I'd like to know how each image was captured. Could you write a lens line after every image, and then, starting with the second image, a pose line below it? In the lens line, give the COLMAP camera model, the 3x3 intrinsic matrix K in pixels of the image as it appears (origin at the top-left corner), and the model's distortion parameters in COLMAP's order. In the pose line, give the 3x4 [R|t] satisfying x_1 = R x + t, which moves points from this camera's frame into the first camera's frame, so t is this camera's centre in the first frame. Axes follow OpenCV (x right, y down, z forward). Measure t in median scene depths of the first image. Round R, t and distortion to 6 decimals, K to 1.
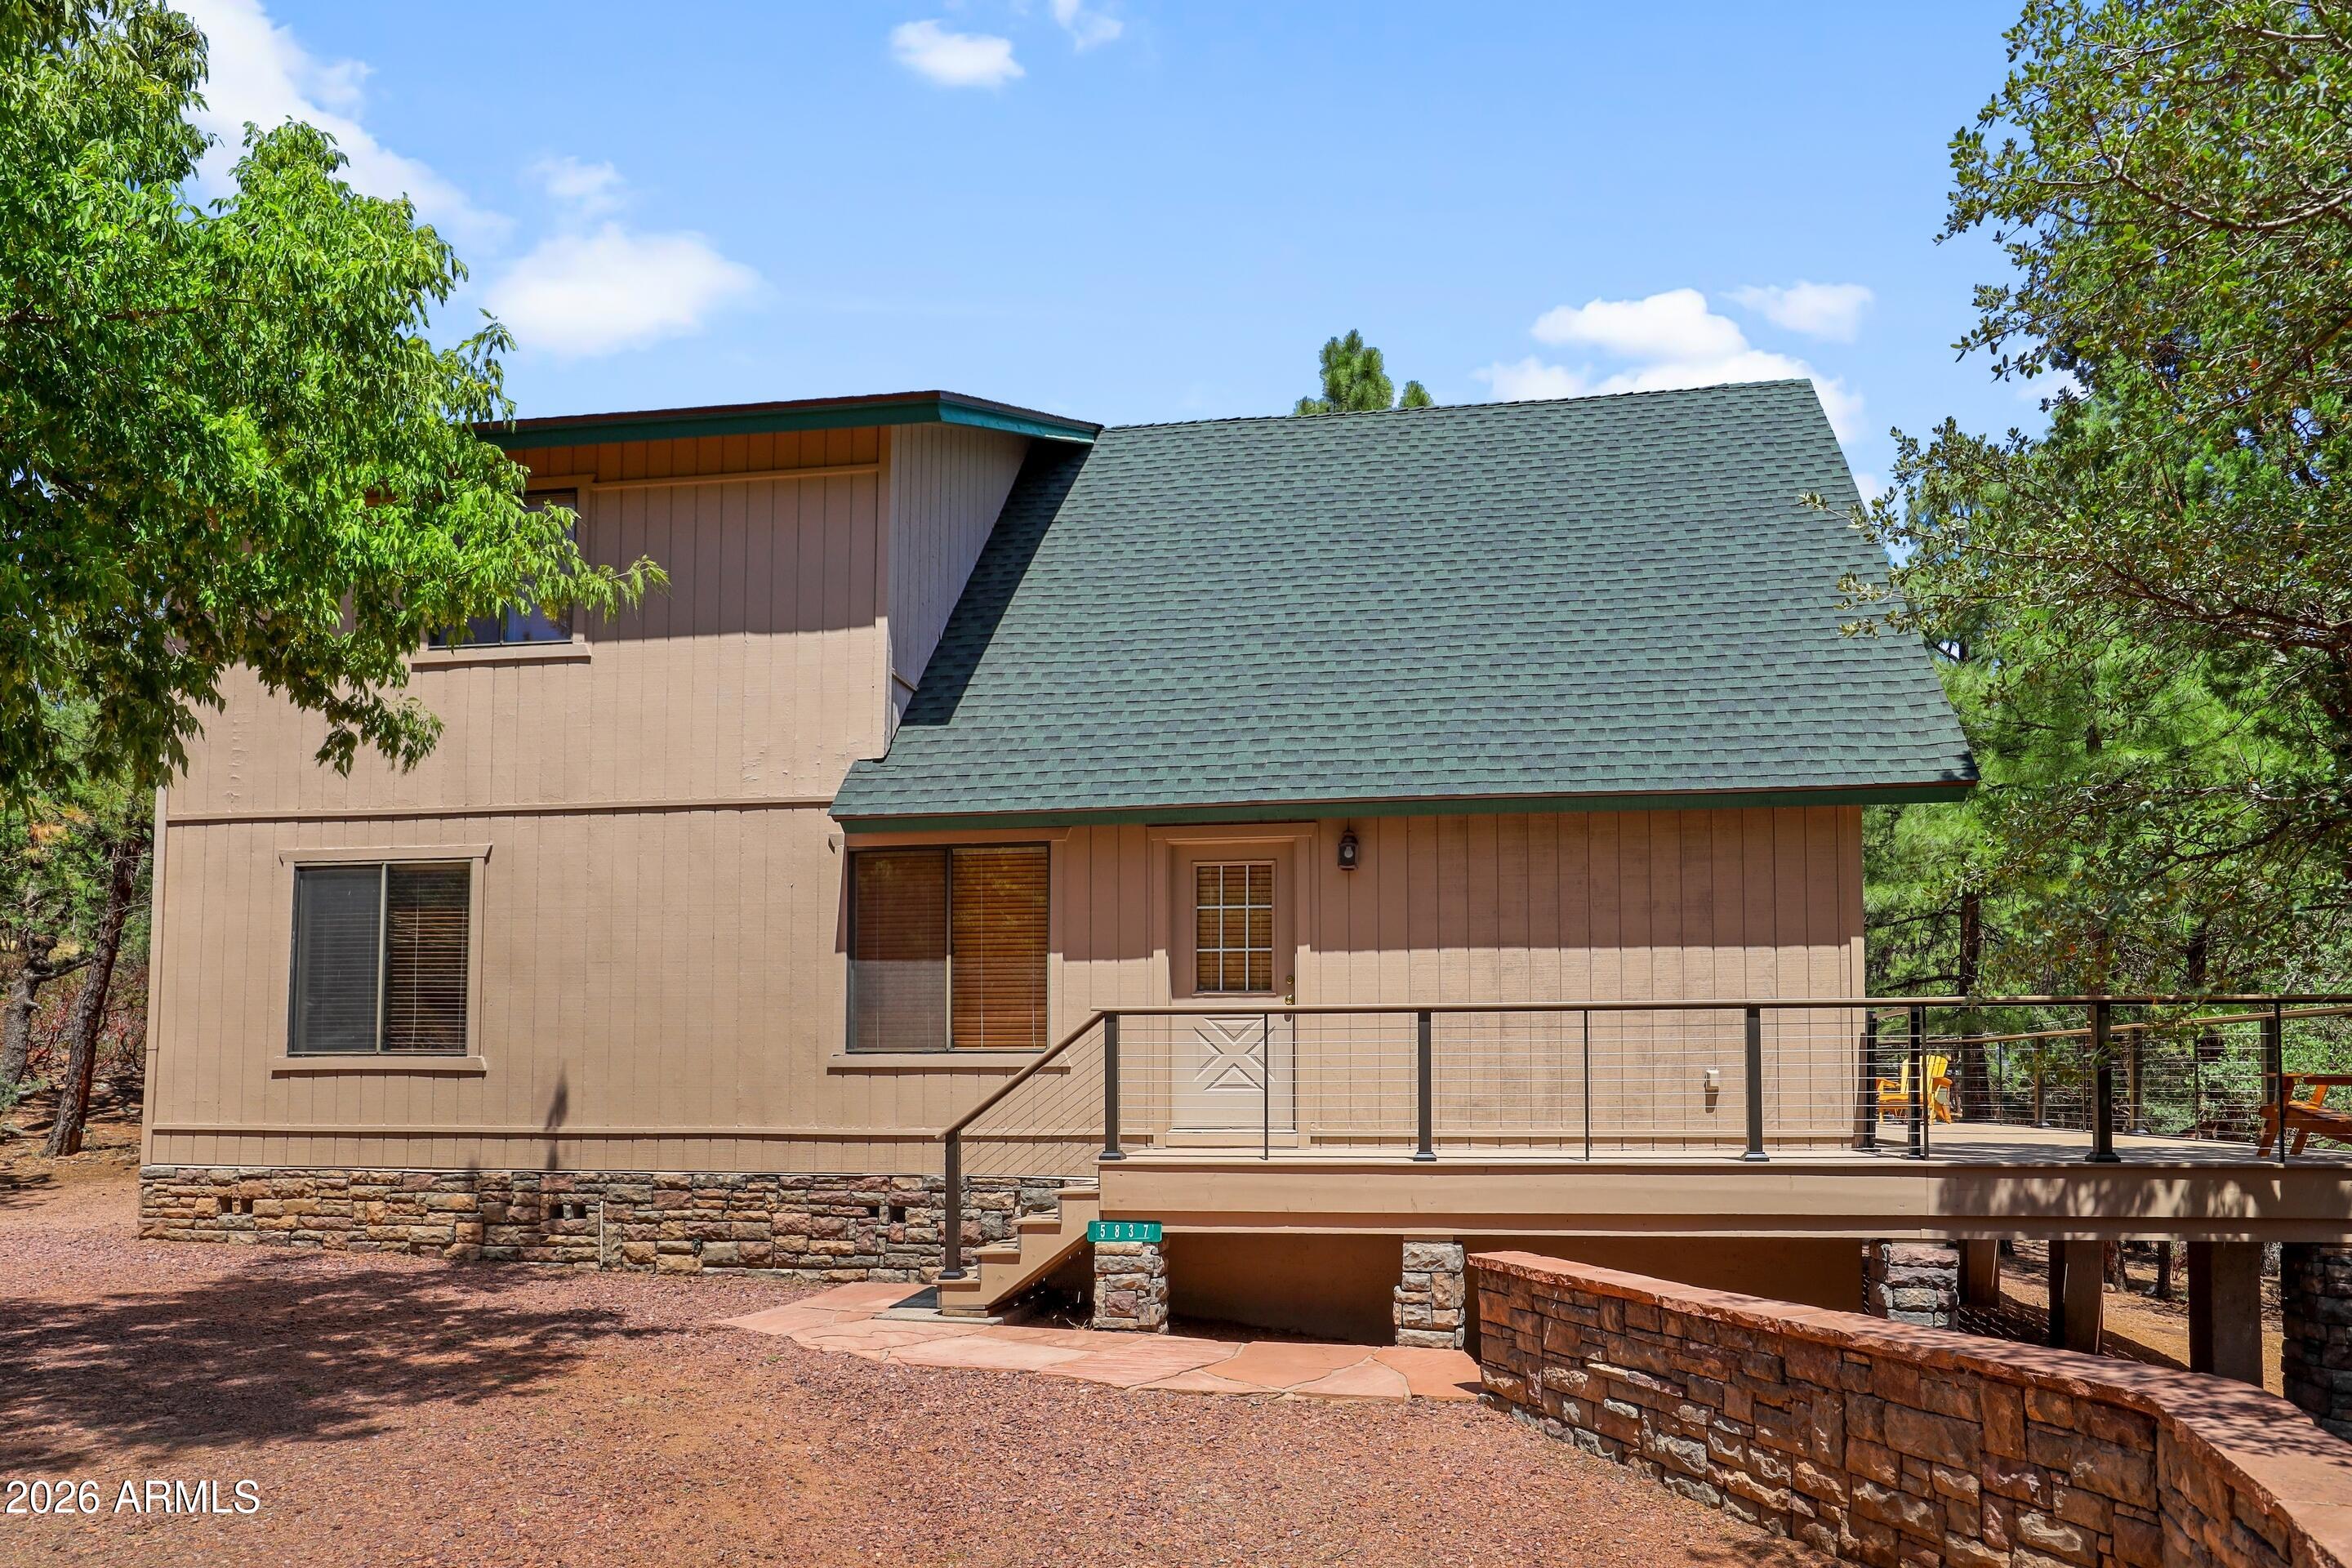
lens RADIAL K [[1288.1, 0, 1316.0], [0, 1288.1, 976.0], [0, 0, 1]] dist [-0.020615, 0.003060]
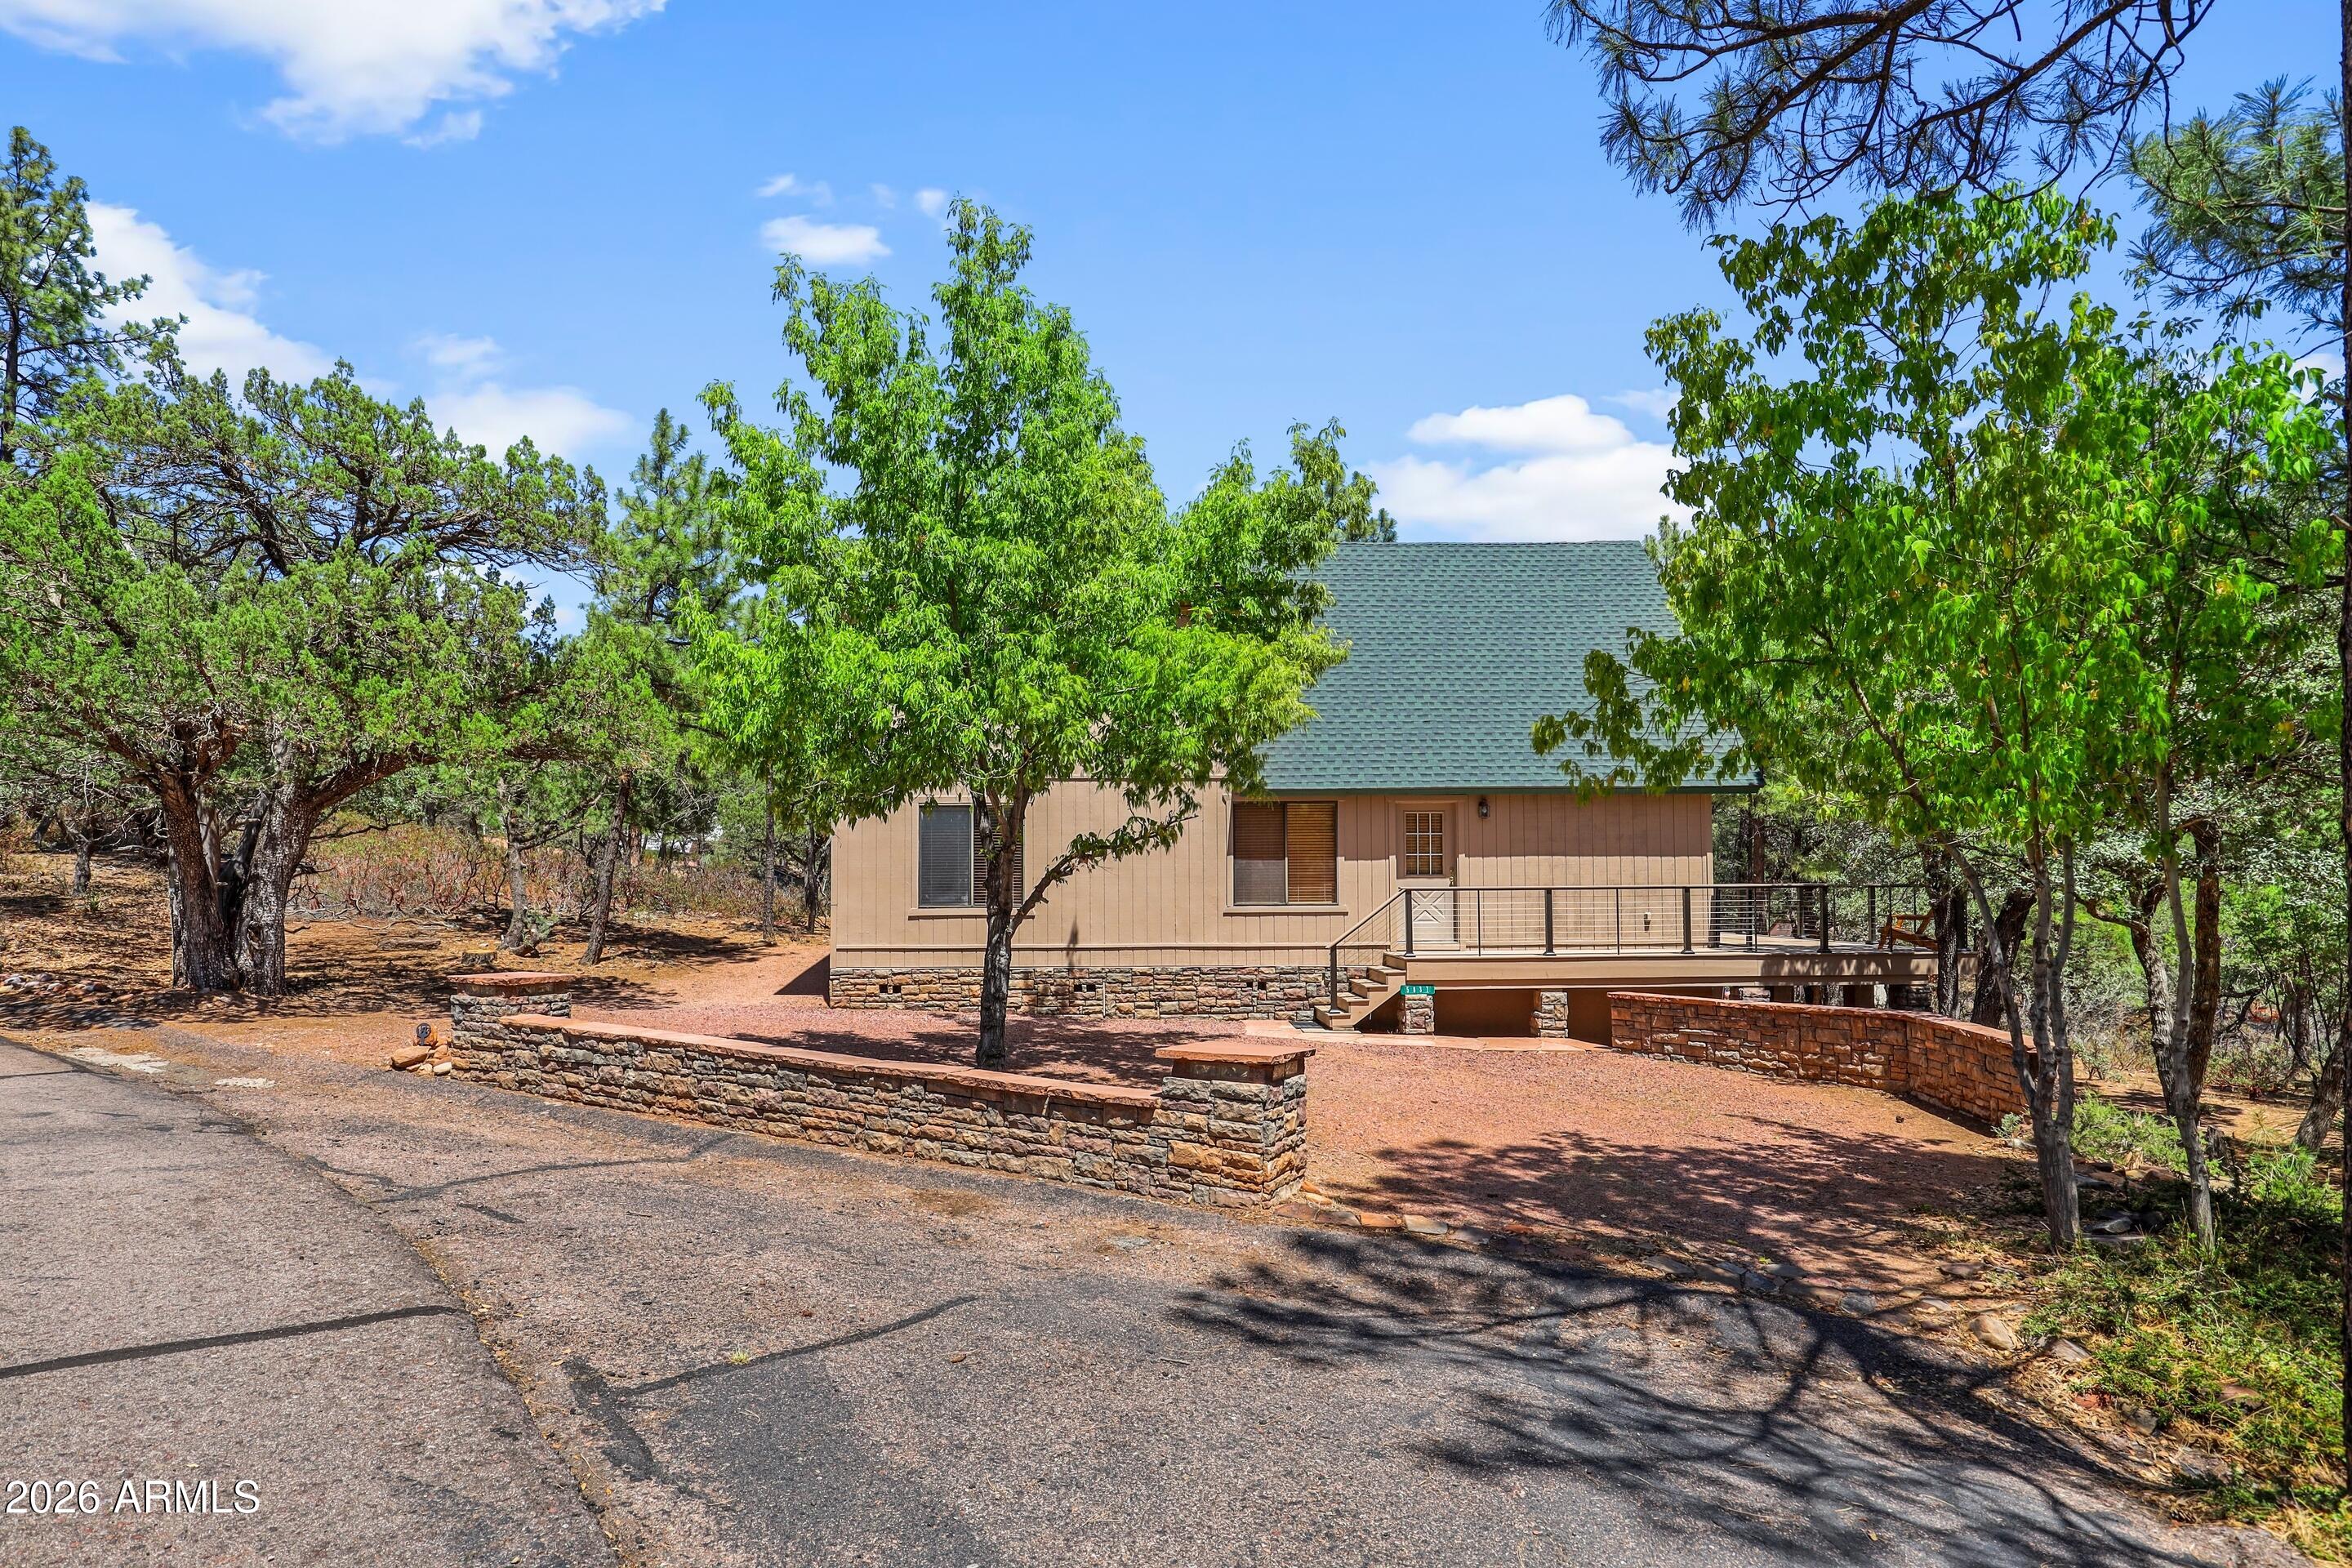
lens RADIAL K [[1113.2, 0, 1169.7], [0, 1113.2, 798.8], [0, 0, 1]] dist [-0.017128, 0.000248]
pose [[0.988112, 0.009237, 0.153461, -0.826975], [-0.009848, 0.999946, 0.003222, -0.124620], [-0.153423, -0.004695, 0.988150, -0.779859]]
